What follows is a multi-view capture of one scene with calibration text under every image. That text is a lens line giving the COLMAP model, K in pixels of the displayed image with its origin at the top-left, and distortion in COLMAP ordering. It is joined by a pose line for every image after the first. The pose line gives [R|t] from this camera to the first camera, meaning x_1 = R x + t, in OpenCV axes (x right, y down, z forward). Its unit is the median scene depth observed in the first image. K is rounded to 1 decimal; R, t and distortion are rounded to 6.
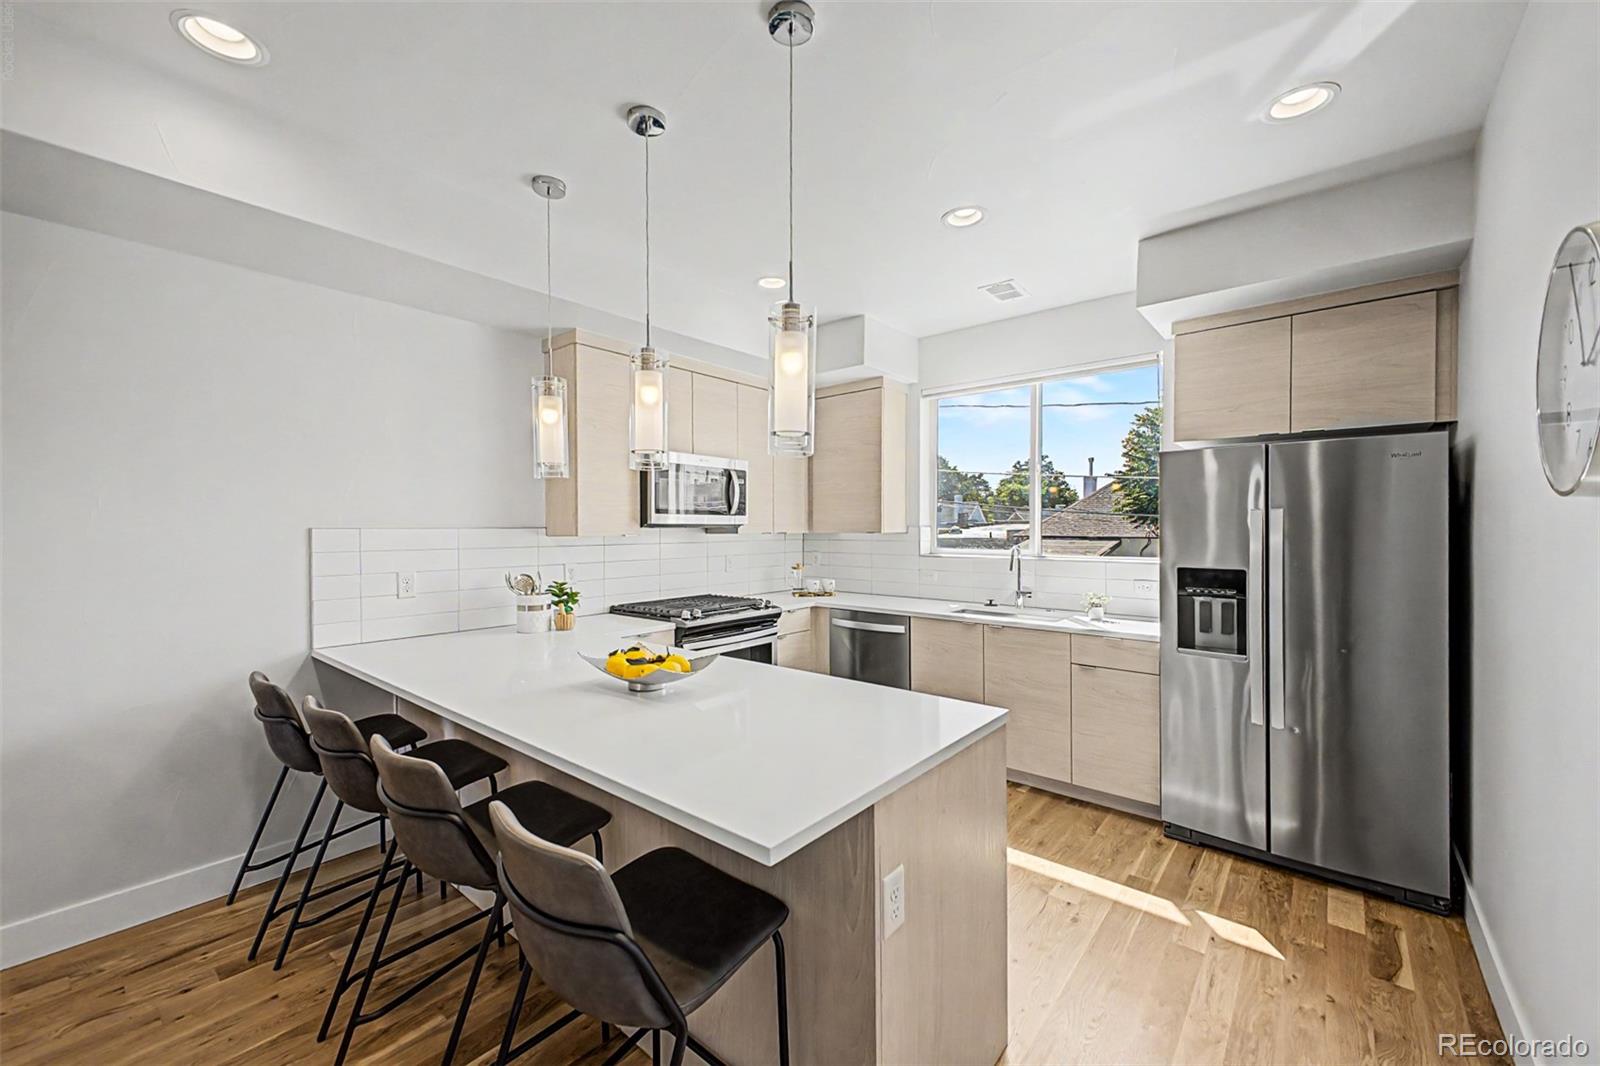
lens RADIAL K [[638.7, 0, 801.2], [0, 638.7, 538.0], [0, 0, 1]] dist [0.014496, -0.003893]
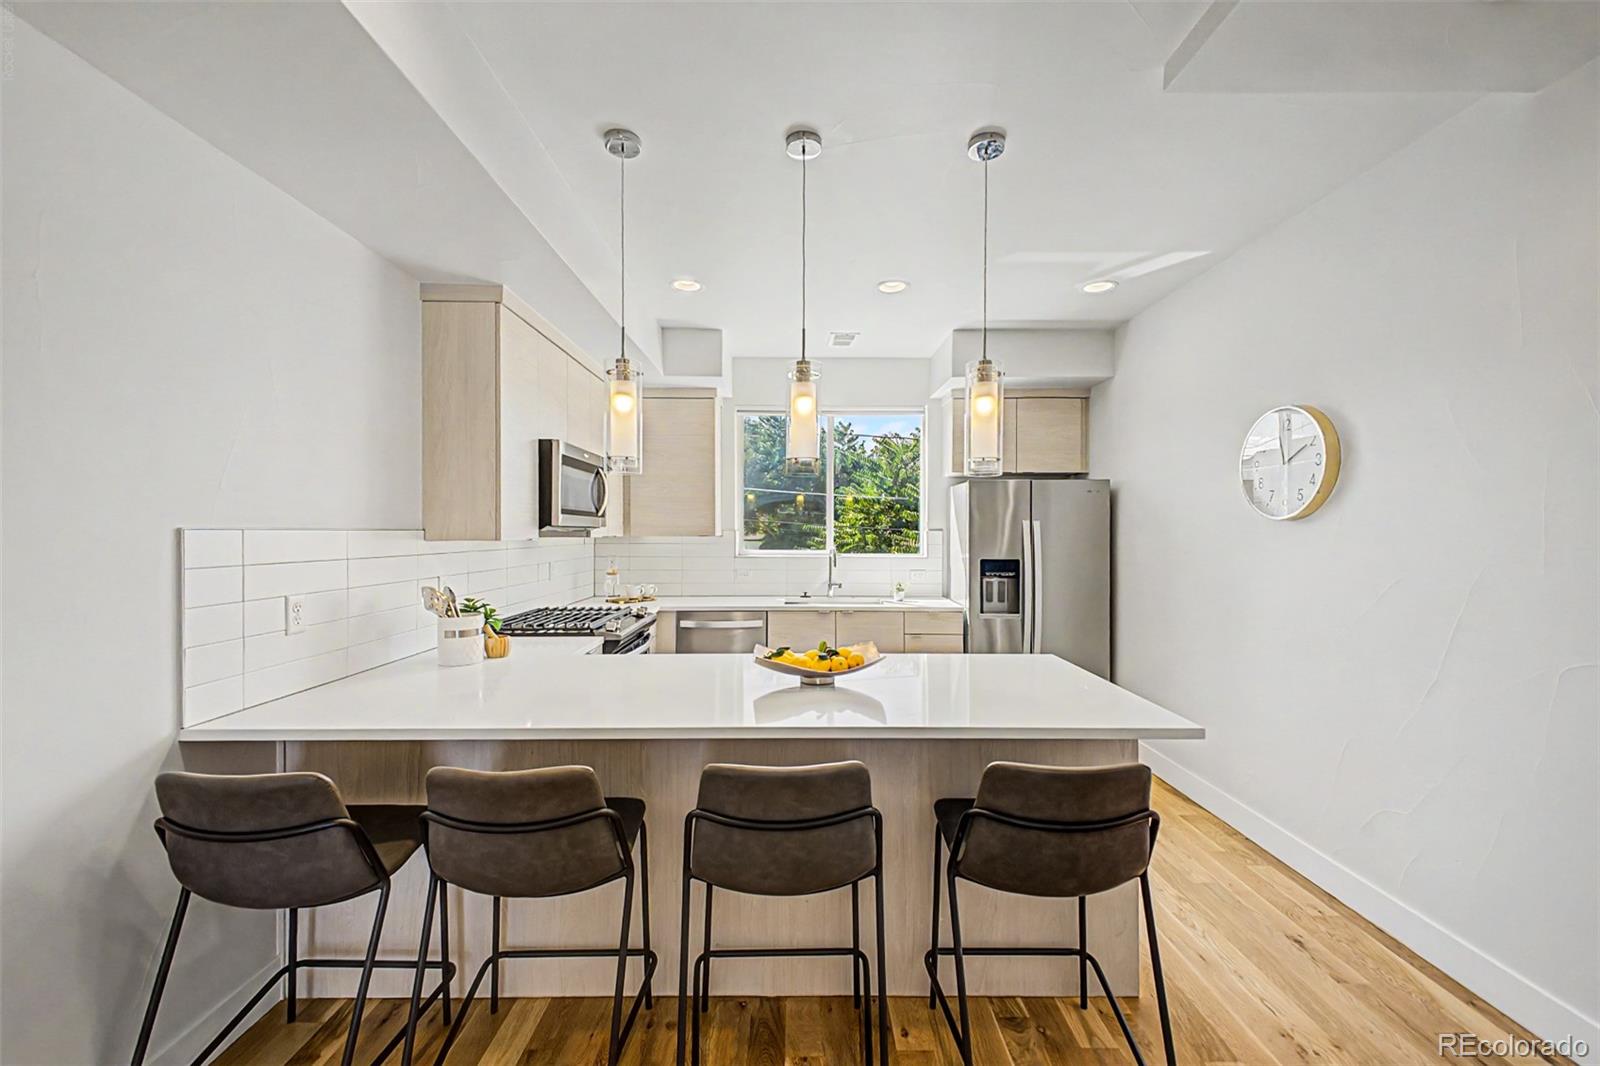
lens RADIAL K [[638.7, 0, 804.3], [0, 638.7, 531.5], [0, 0, 1]] dist [0.014496, -0.003893]
pose [[0.757791, 0.003220, 0.652490, -0.660298], [0.007752, 0.999873, -0.013936, 0.000303], [-0.652452, 0.015619, 0.757669, 0.150325]]
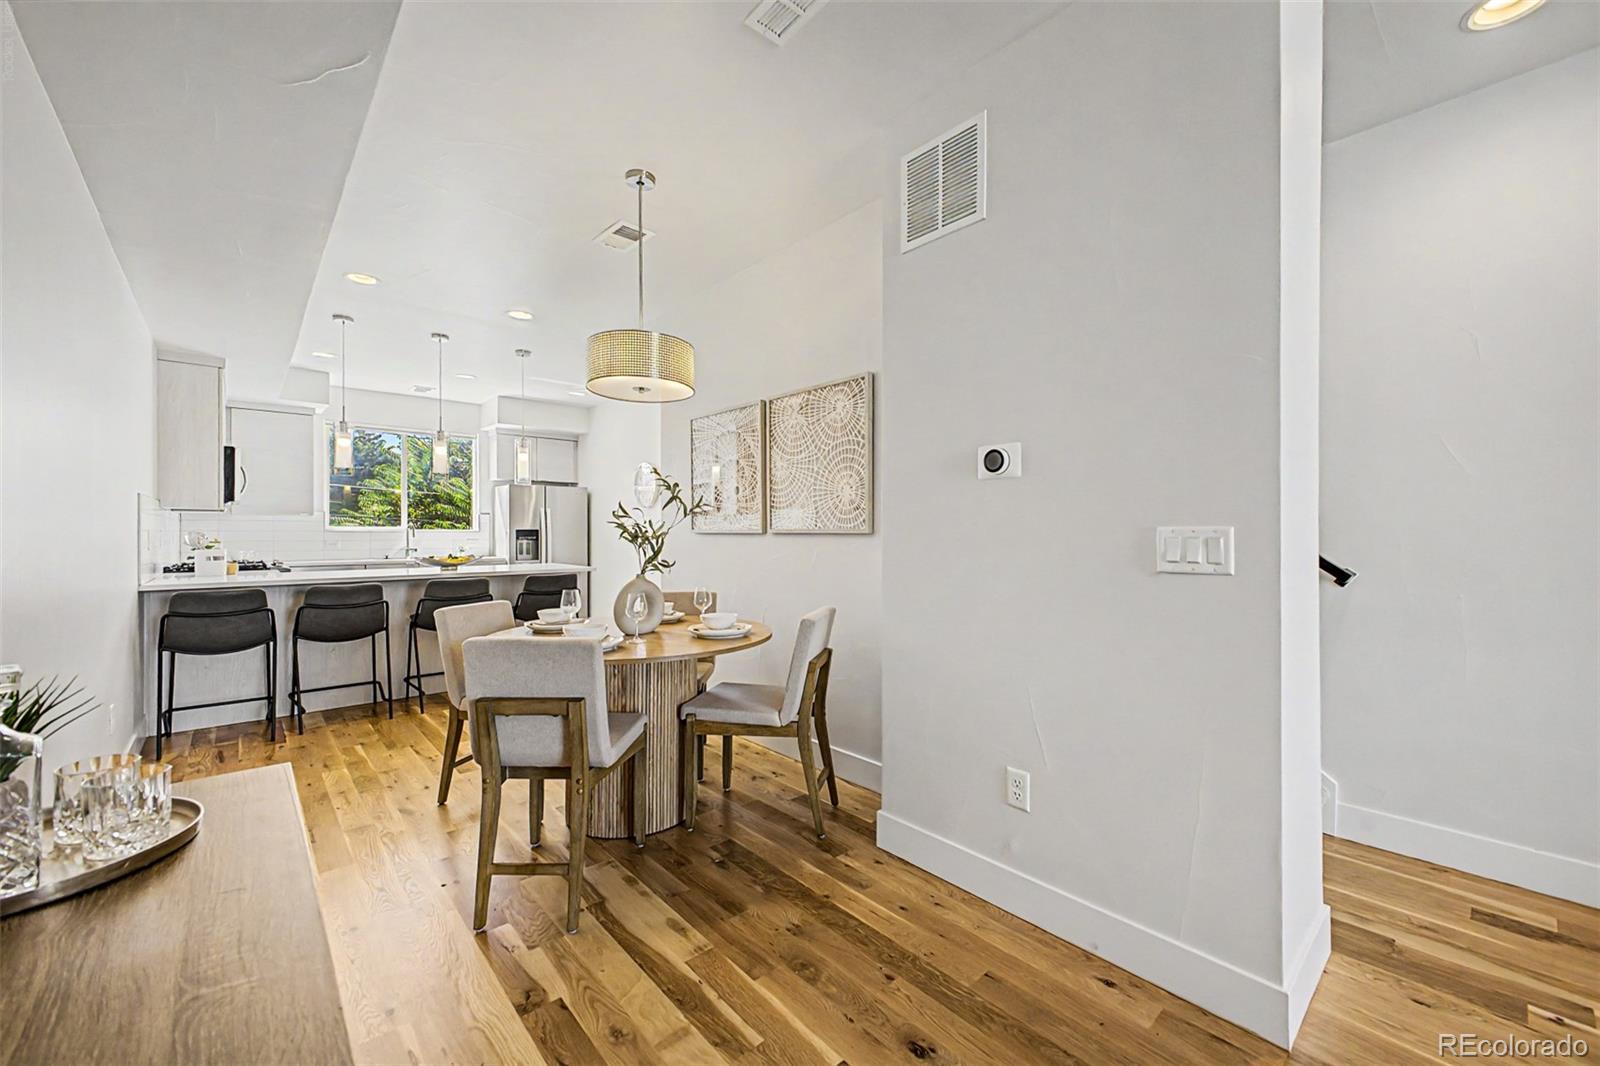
lens RADIAL K [[638.7, 0, 802.0], [0, 638.7, 536.1], [0, 0, 1]] dist [0.014496, -0.003893]
pose [[0.149815, -0.003812, 0.988707, -1.732203], [0.016676, 0.999860, 0.001328, 0.086313], [-0.988573, 0.016289, 0.149858, -0.500589]]
